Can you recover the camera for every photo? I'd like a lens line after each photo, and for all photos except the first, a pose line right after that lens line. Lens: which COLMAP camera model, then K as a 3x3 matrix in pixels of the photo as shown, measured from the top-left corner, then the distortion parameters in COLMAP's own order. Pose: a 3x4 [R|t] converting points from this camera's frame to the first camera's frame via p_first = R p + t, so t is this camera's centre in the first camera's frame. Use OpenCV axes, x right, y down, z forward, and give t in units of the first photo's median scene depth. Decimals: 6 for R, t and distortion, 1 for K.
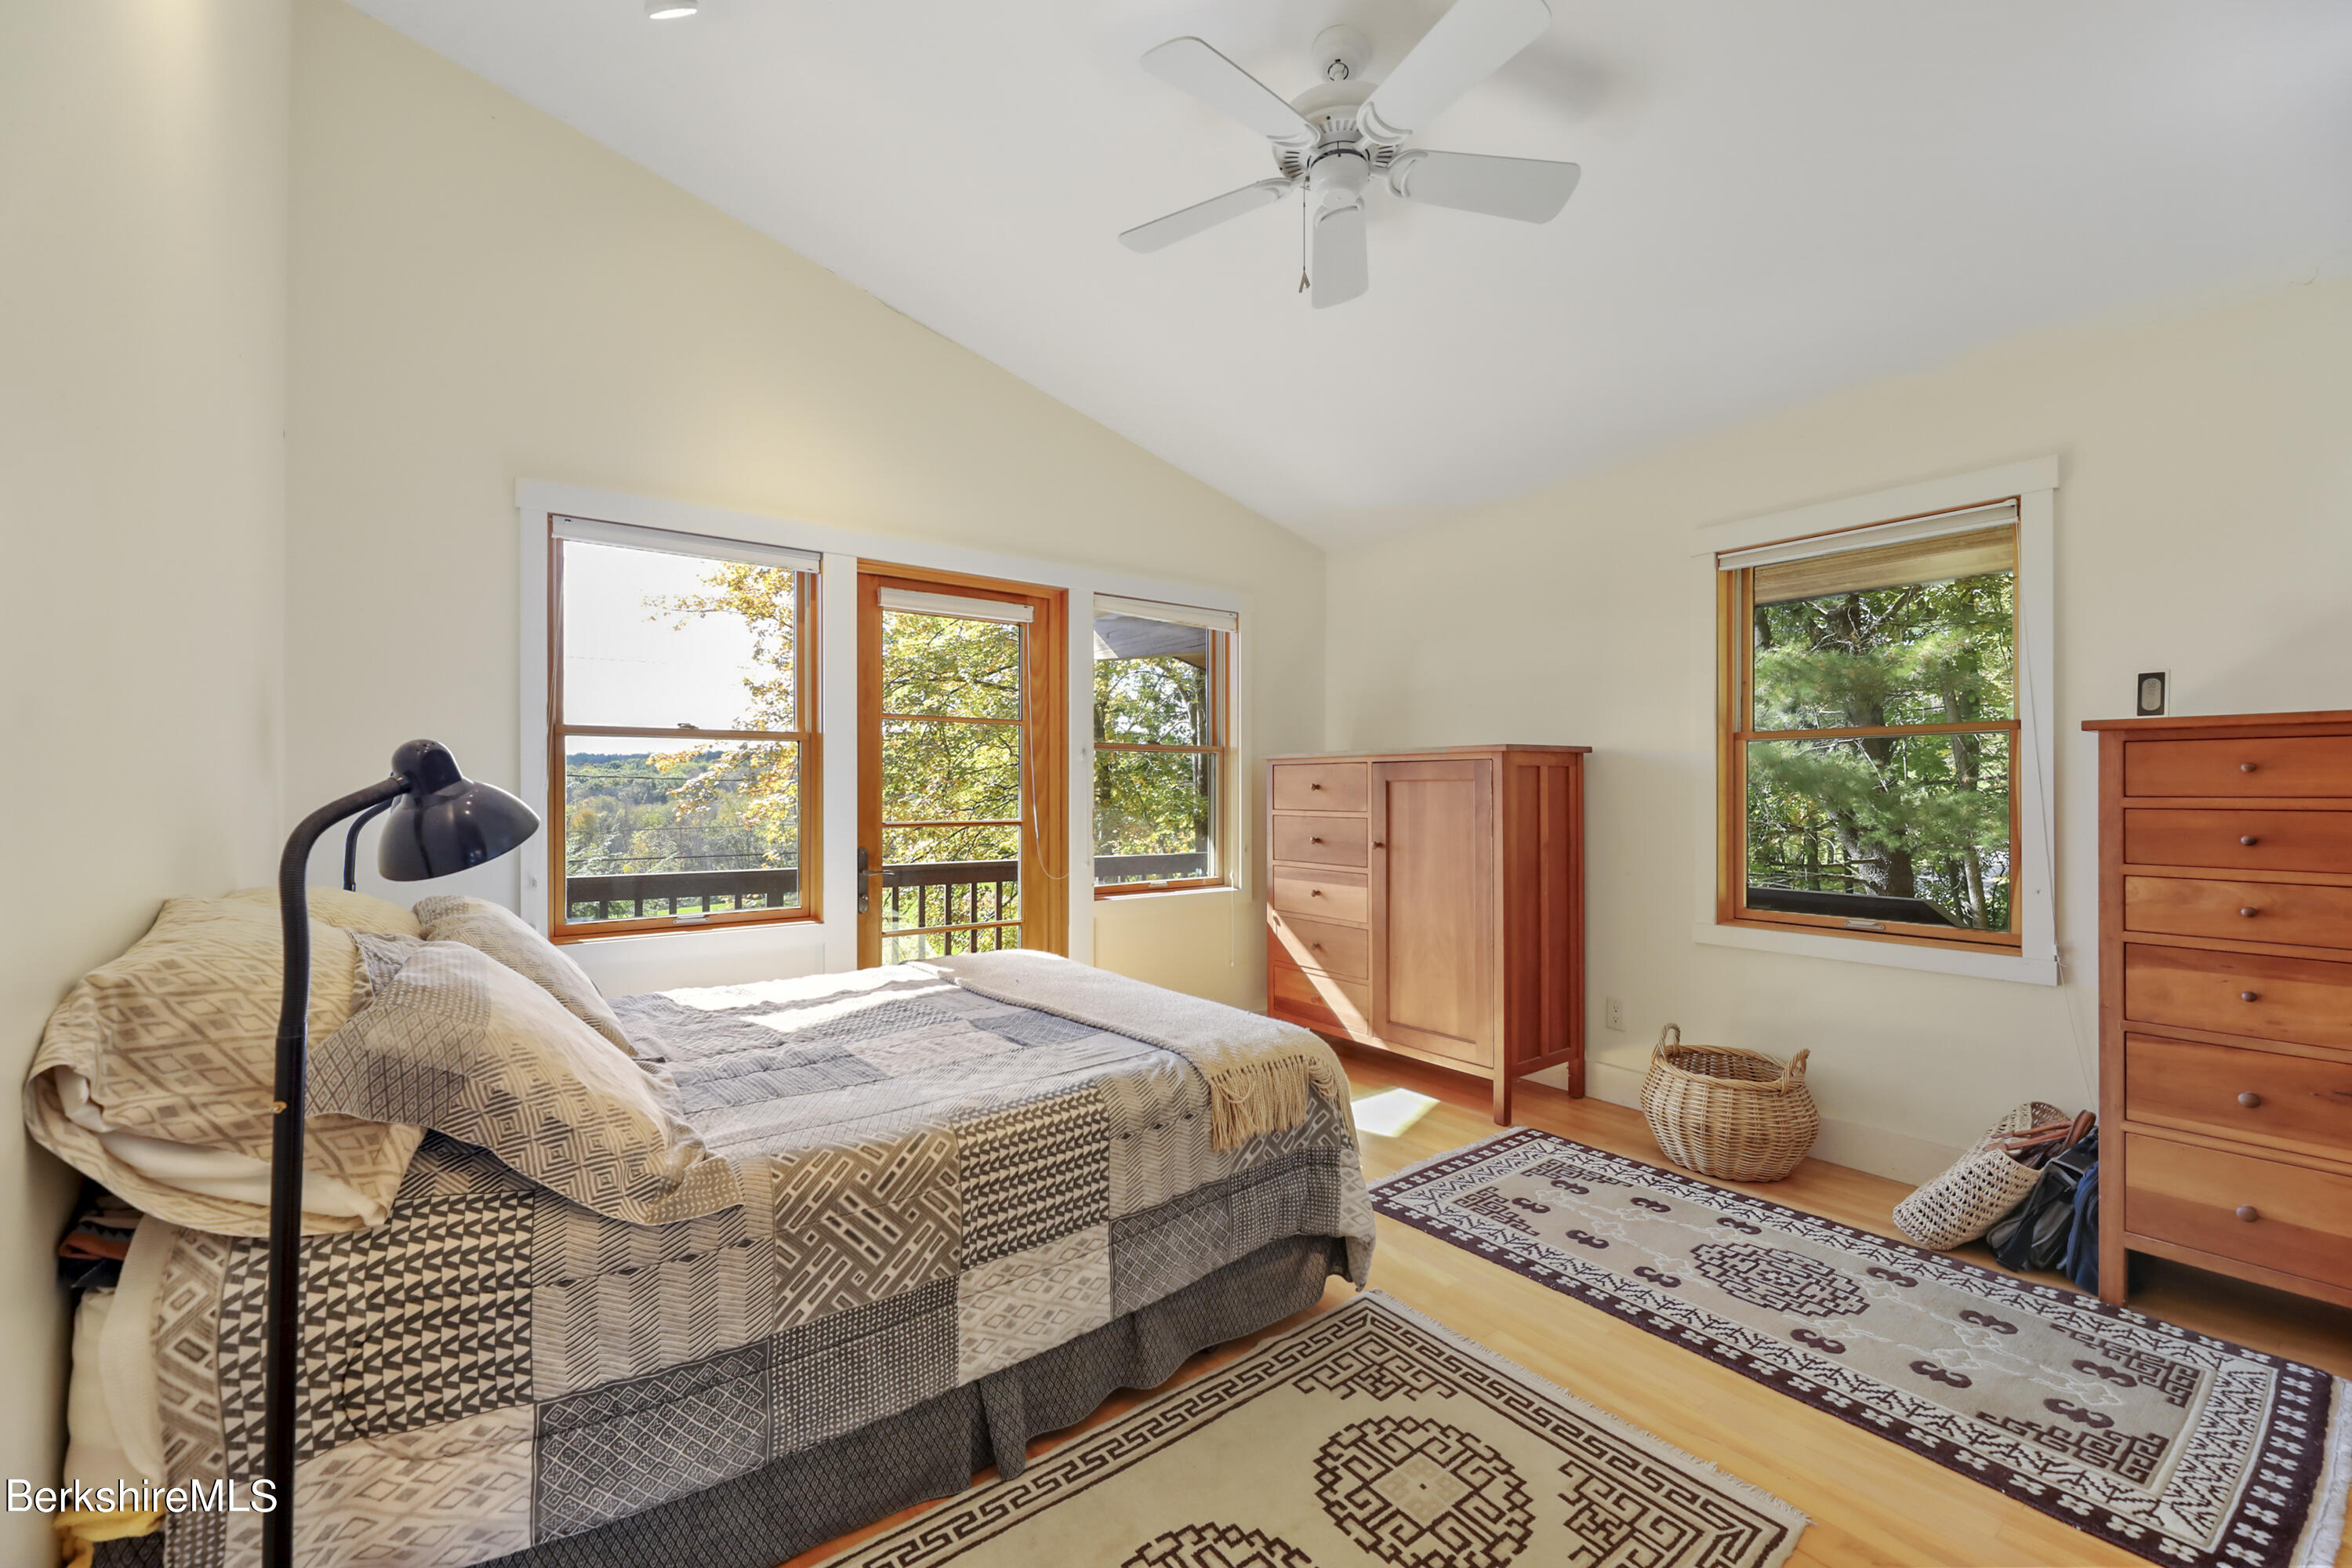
lens RADIAL K [[953.9, 0, 1154.1], [0, 953.9, 787.6], [0, 0, 1]] dist [-0.000786, -0.000213]
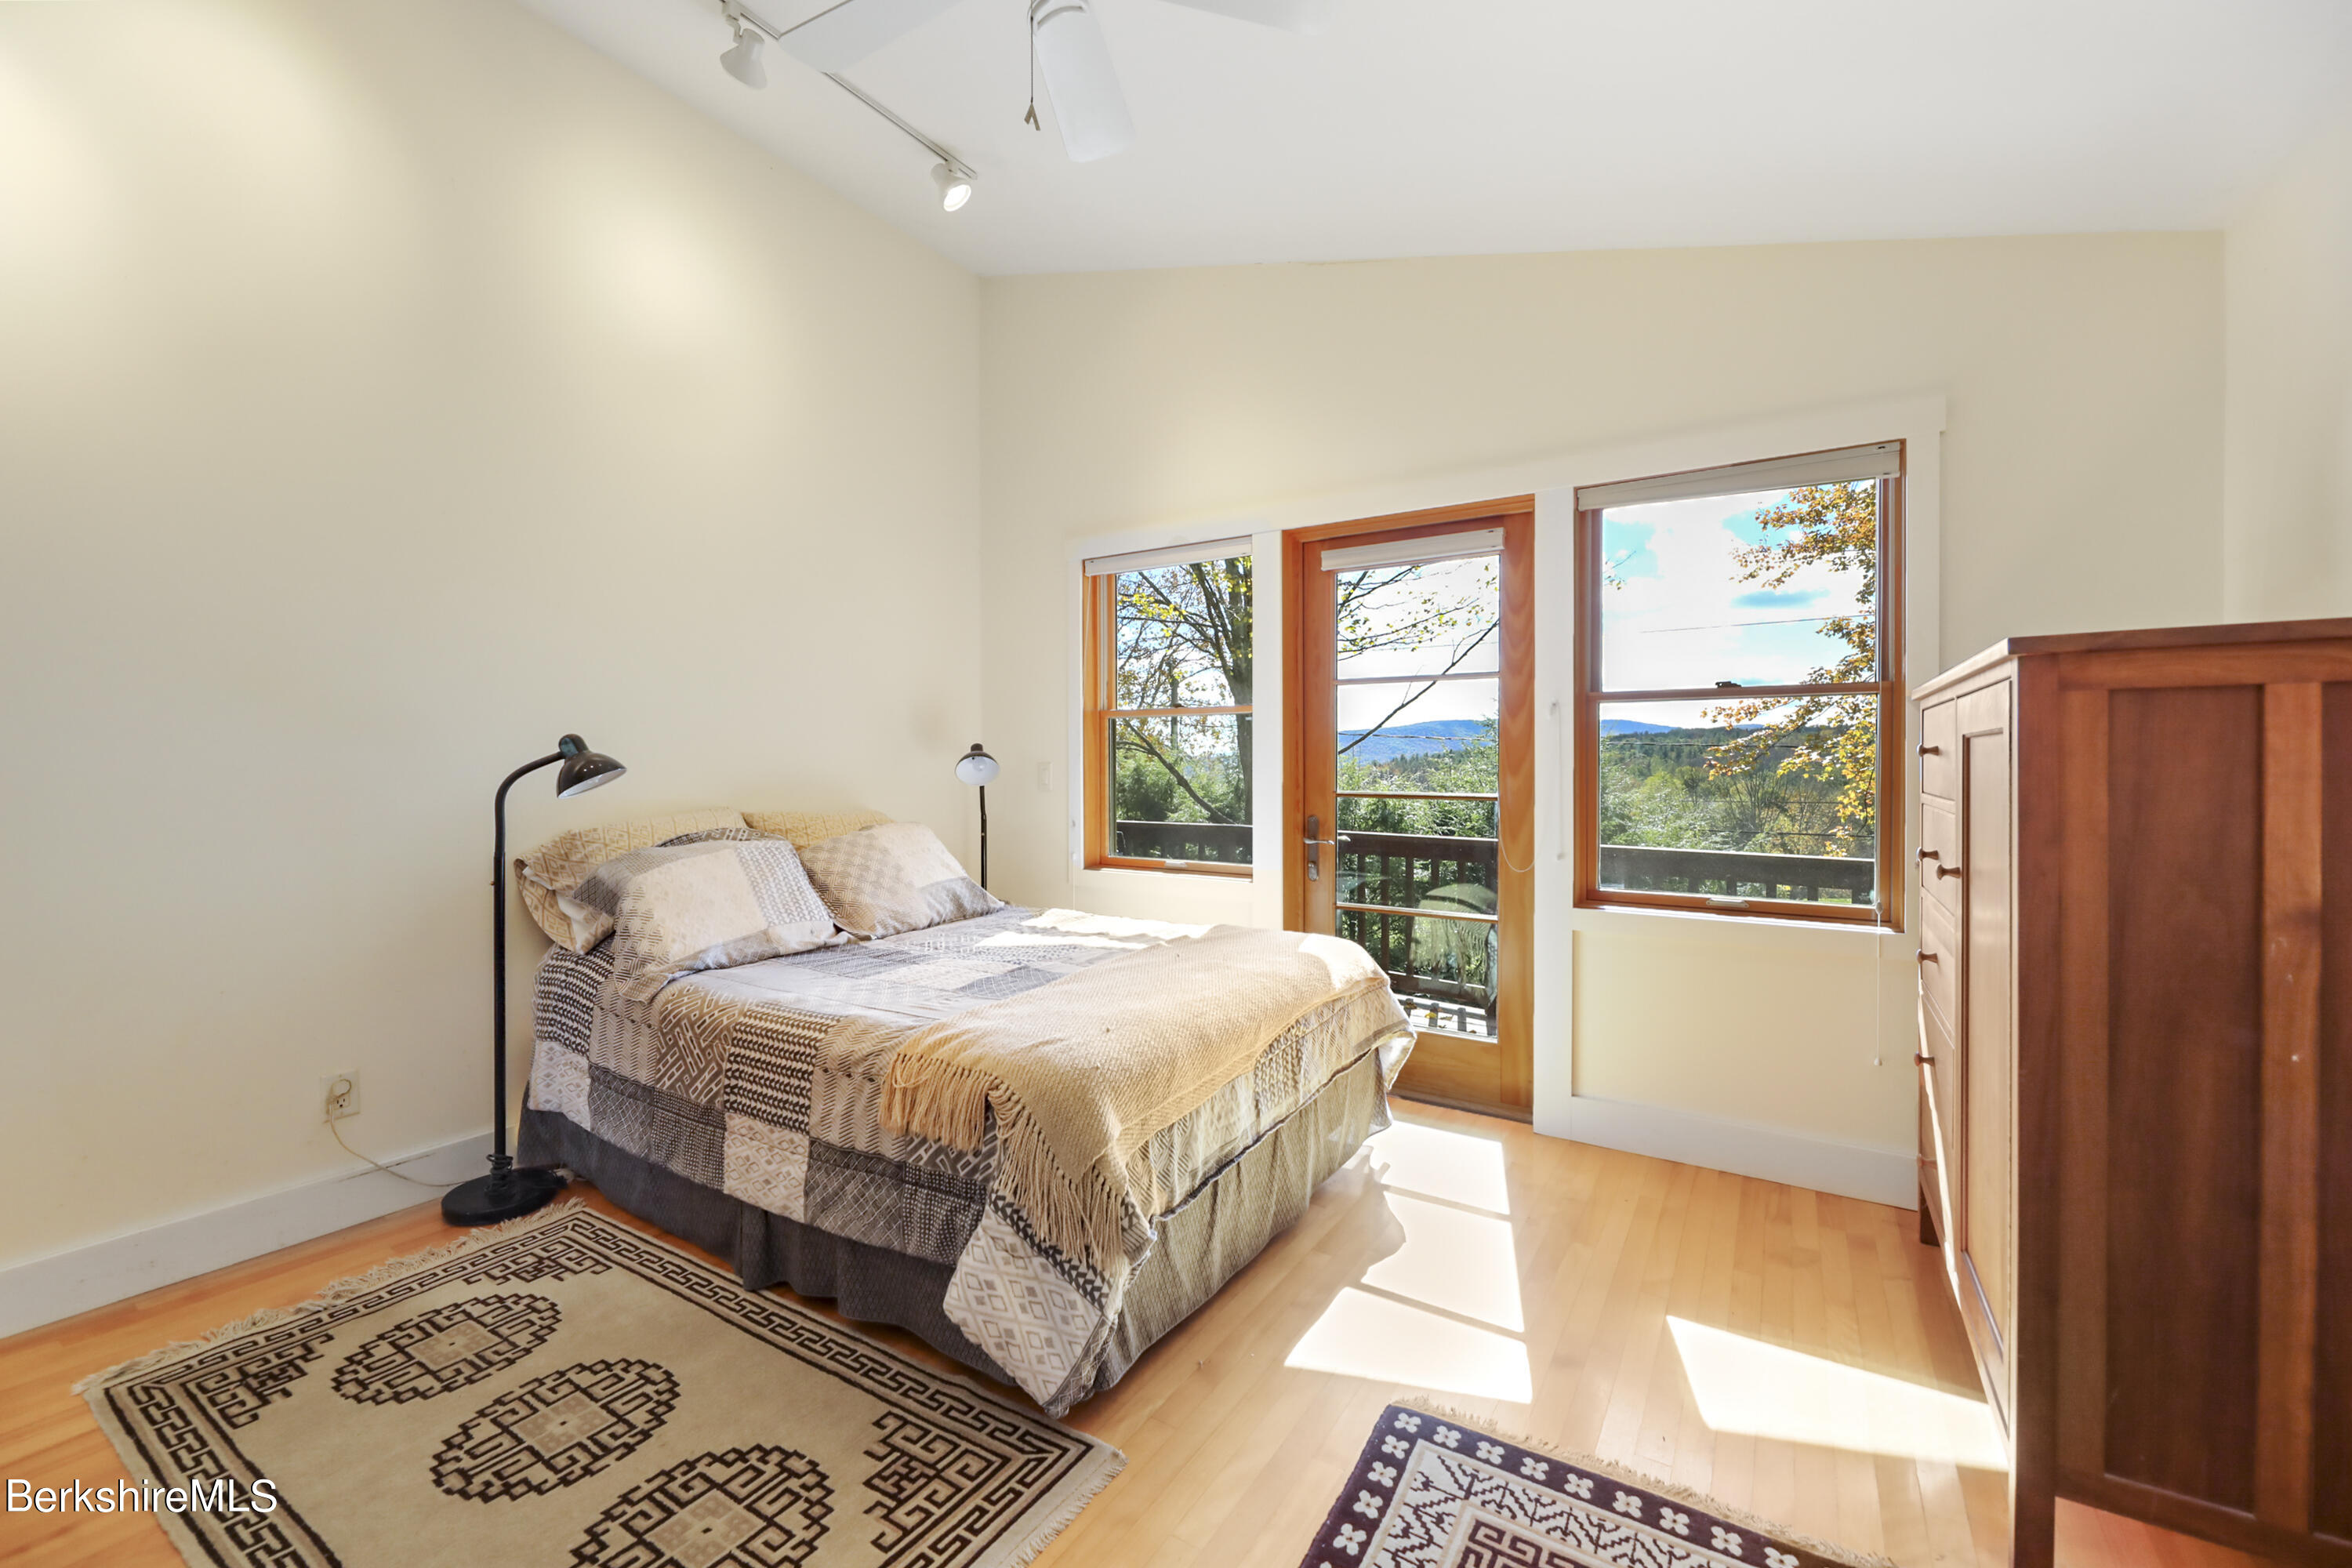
lens RADIAL K [[961.1, 0, 1158.9], [0, 961.1, 771.6], [0, 0, 1]] dist [0.002539, -0.000060]
pose [[0.347289, 0.014904, -0.937640, 1.144558], [0.004590, 0.999835, 0.017592, 0.003113], [0.937747, -0.010414, 0.347164, 0.982885]]
